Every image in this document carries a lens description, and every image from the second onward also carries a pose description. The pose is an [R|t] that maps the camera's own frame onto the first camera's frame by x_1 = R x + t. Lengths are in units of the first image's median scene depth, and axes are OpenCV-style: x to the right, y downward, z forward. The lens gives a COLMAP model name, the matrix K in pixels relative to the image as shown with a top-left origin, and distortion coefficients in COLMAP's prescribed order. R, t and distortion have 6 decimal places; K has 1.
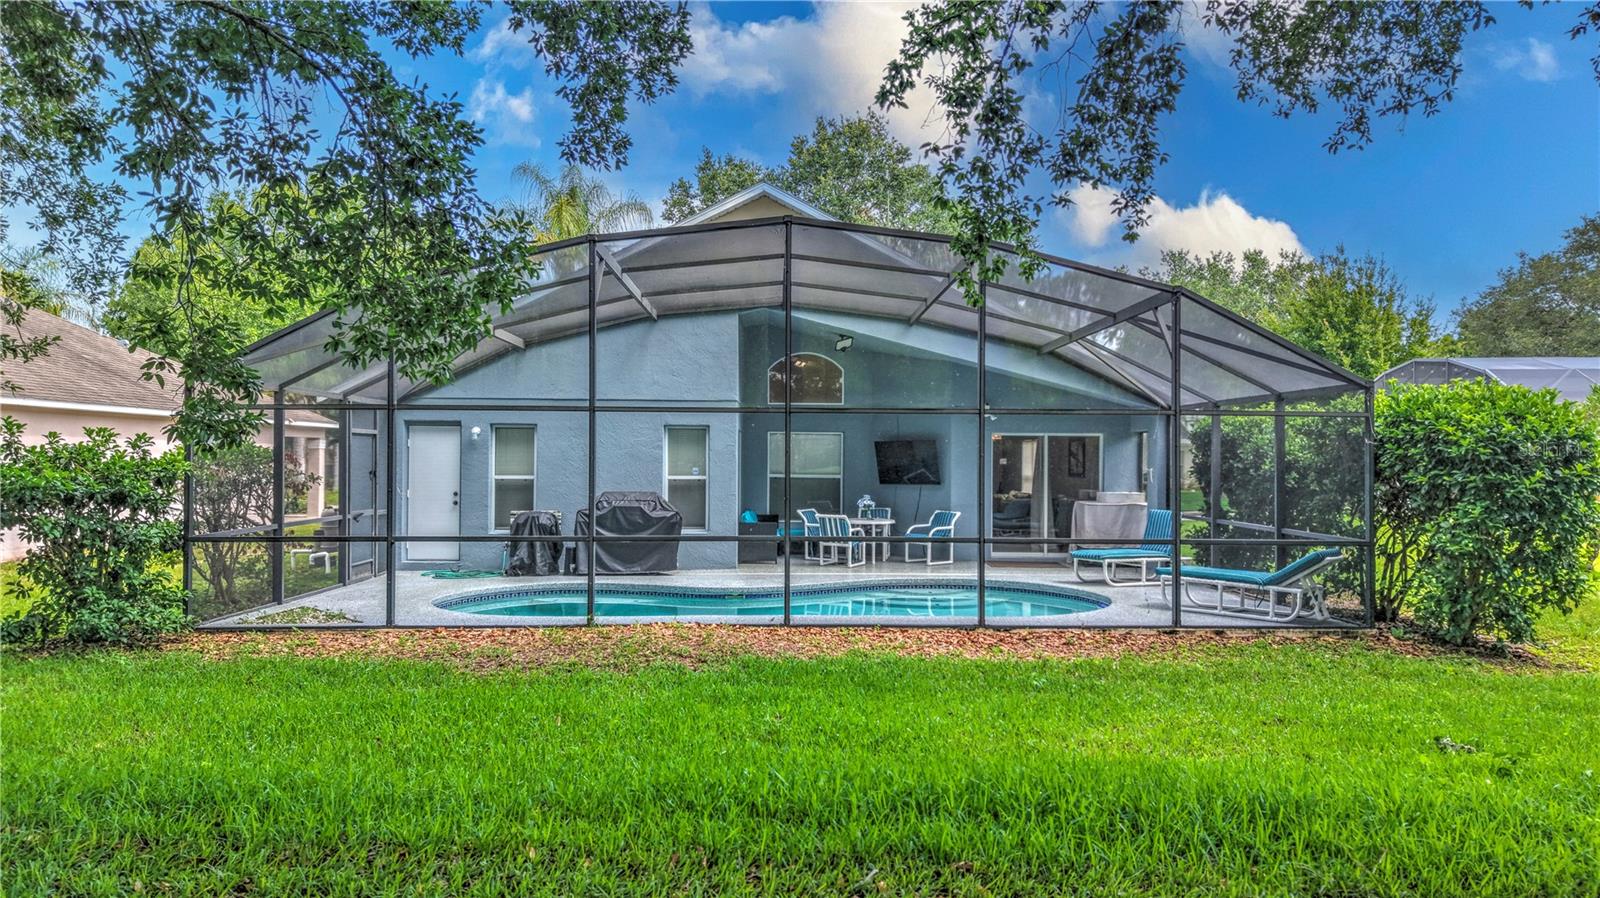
lens RADIAL K [[1075.7, 0, 799.3], [0, 1075.7, 449.9], [0, 0, 1]] dist [0.012782, 0.001141]
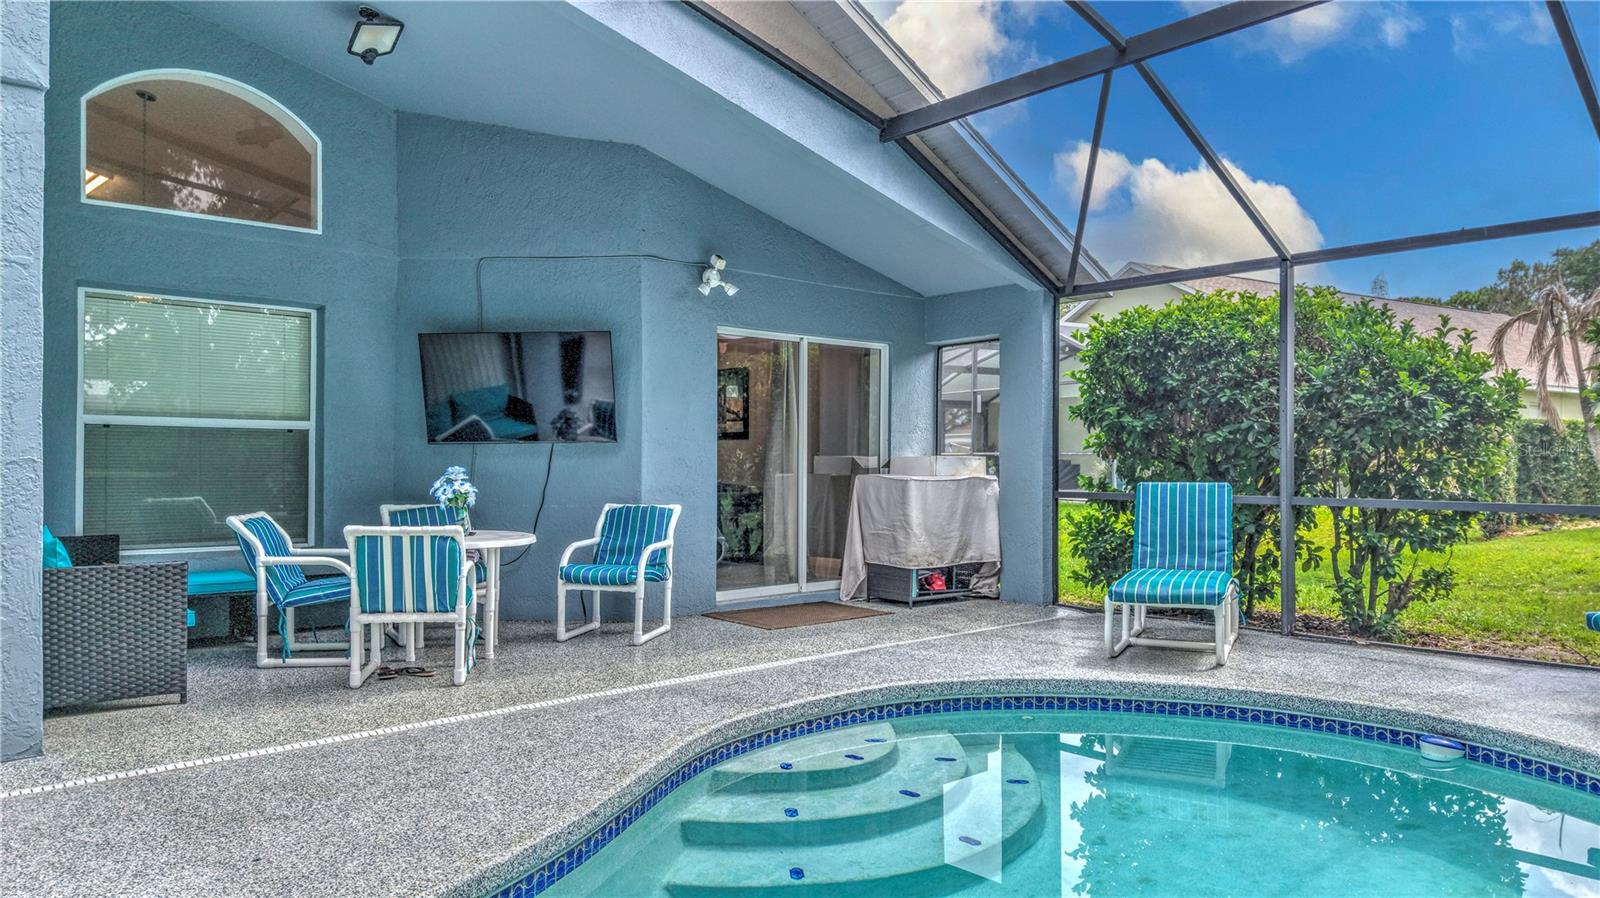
lens RADIAL K [[1075.7, 0, 803.8], [0, 1075.7, 461.0], [0, 0, 1]] dist [0.012782, 0.001141]
pose [[0.756916, -0.008180, 0.653461, -0.084405], [-0.000627, 0.999912, 0.013243, 0.034830], [-0.653512, -0.010434, 0.756844, 0.642755]]
